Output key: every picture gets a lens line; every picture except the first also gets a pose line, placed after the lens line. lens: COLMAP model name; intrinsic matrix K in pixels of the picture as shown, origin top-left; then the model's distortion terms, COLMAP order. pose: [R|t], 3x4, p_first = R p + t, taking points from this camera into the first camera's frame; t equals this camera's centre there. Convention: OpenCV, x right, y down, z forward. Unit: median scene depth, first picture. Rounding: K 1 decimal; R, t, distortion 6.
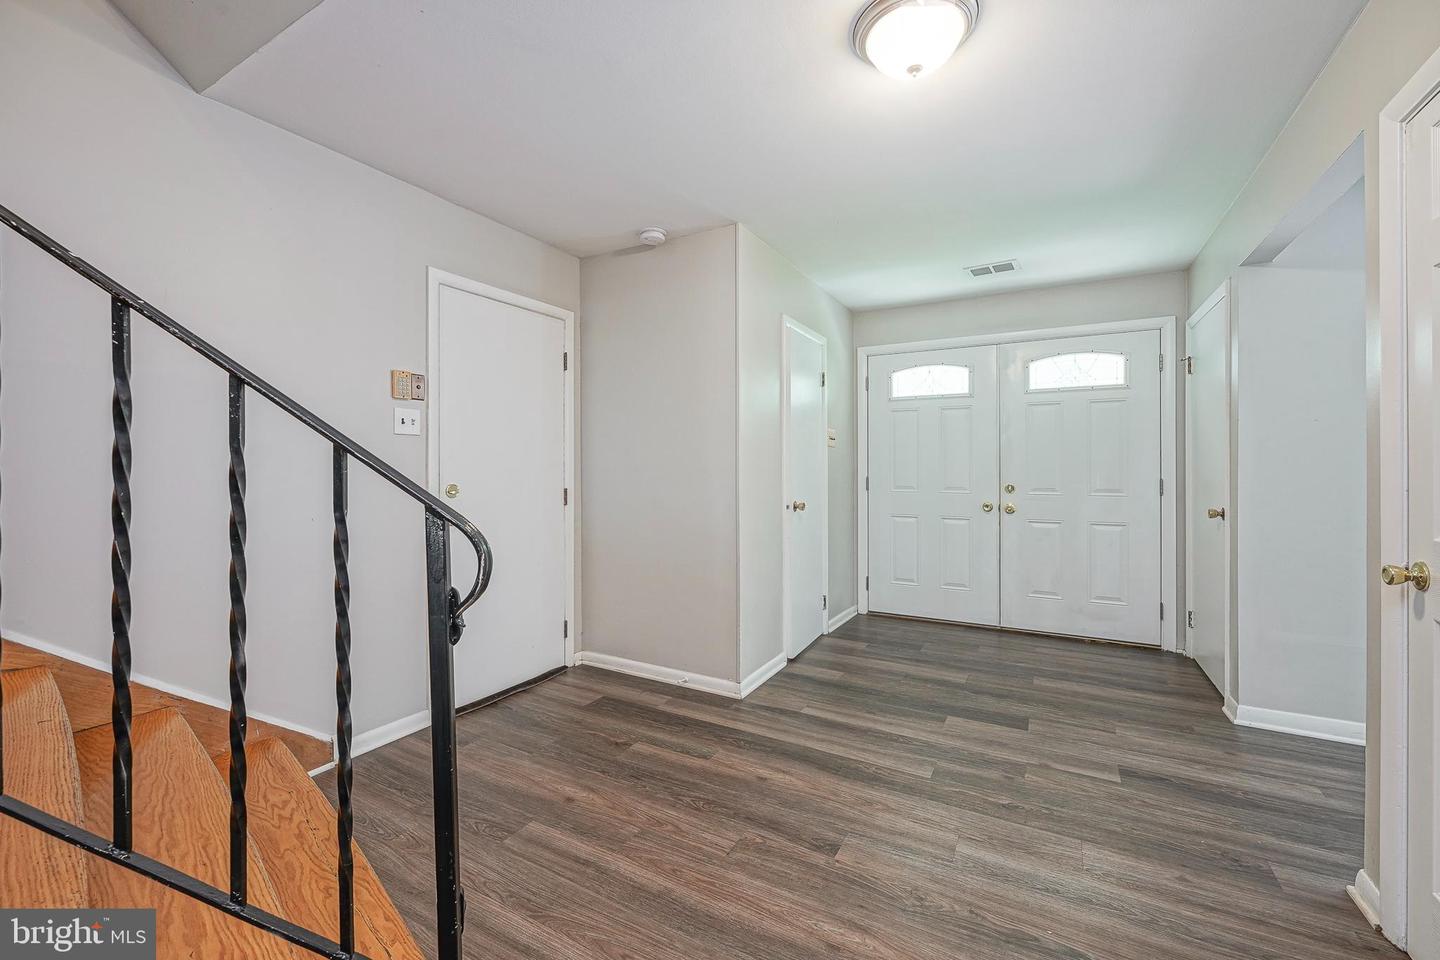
lens RADIAL K [[598.8, 0, 720.7], [0, 598.8, 472.7], [0, 0, 1]] dist [-0.004166, 0.000973]
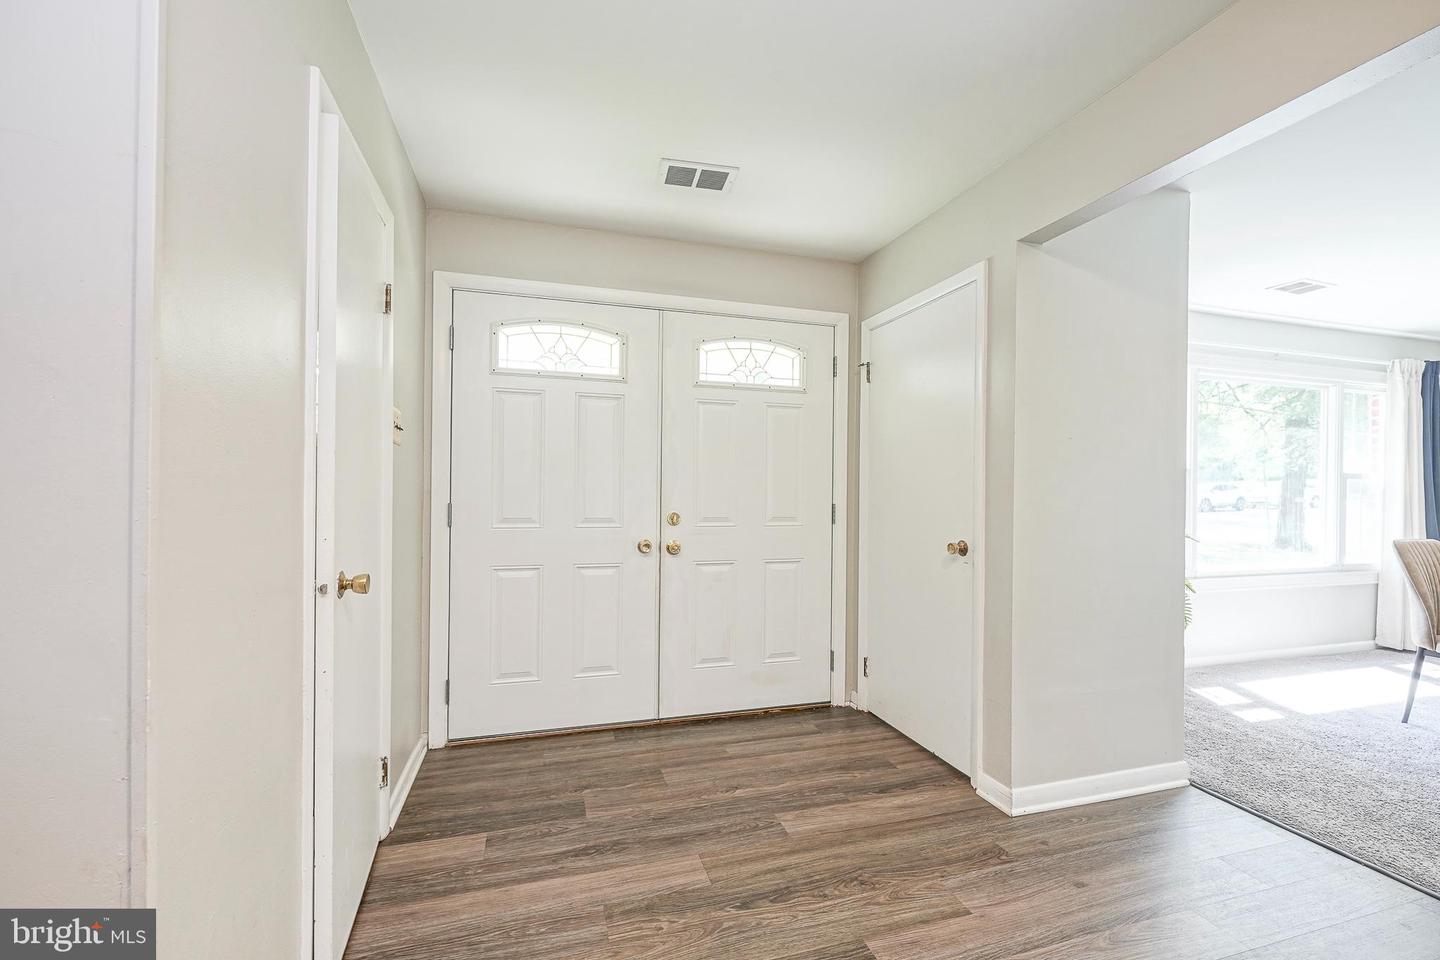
lens RADIAL K [[598.8, 0, 721.4], [0, 598.8, 486.6], [0, 0, 1]] dist [-0.004166, 0.000973]
pose [[0.684618, 0.012596, 0.728793, 0.011235], [-0.005274, 0.999910, -0.012328, -0.002973], [-0.728883, 0.004597, 0.684623, 0.530364]]
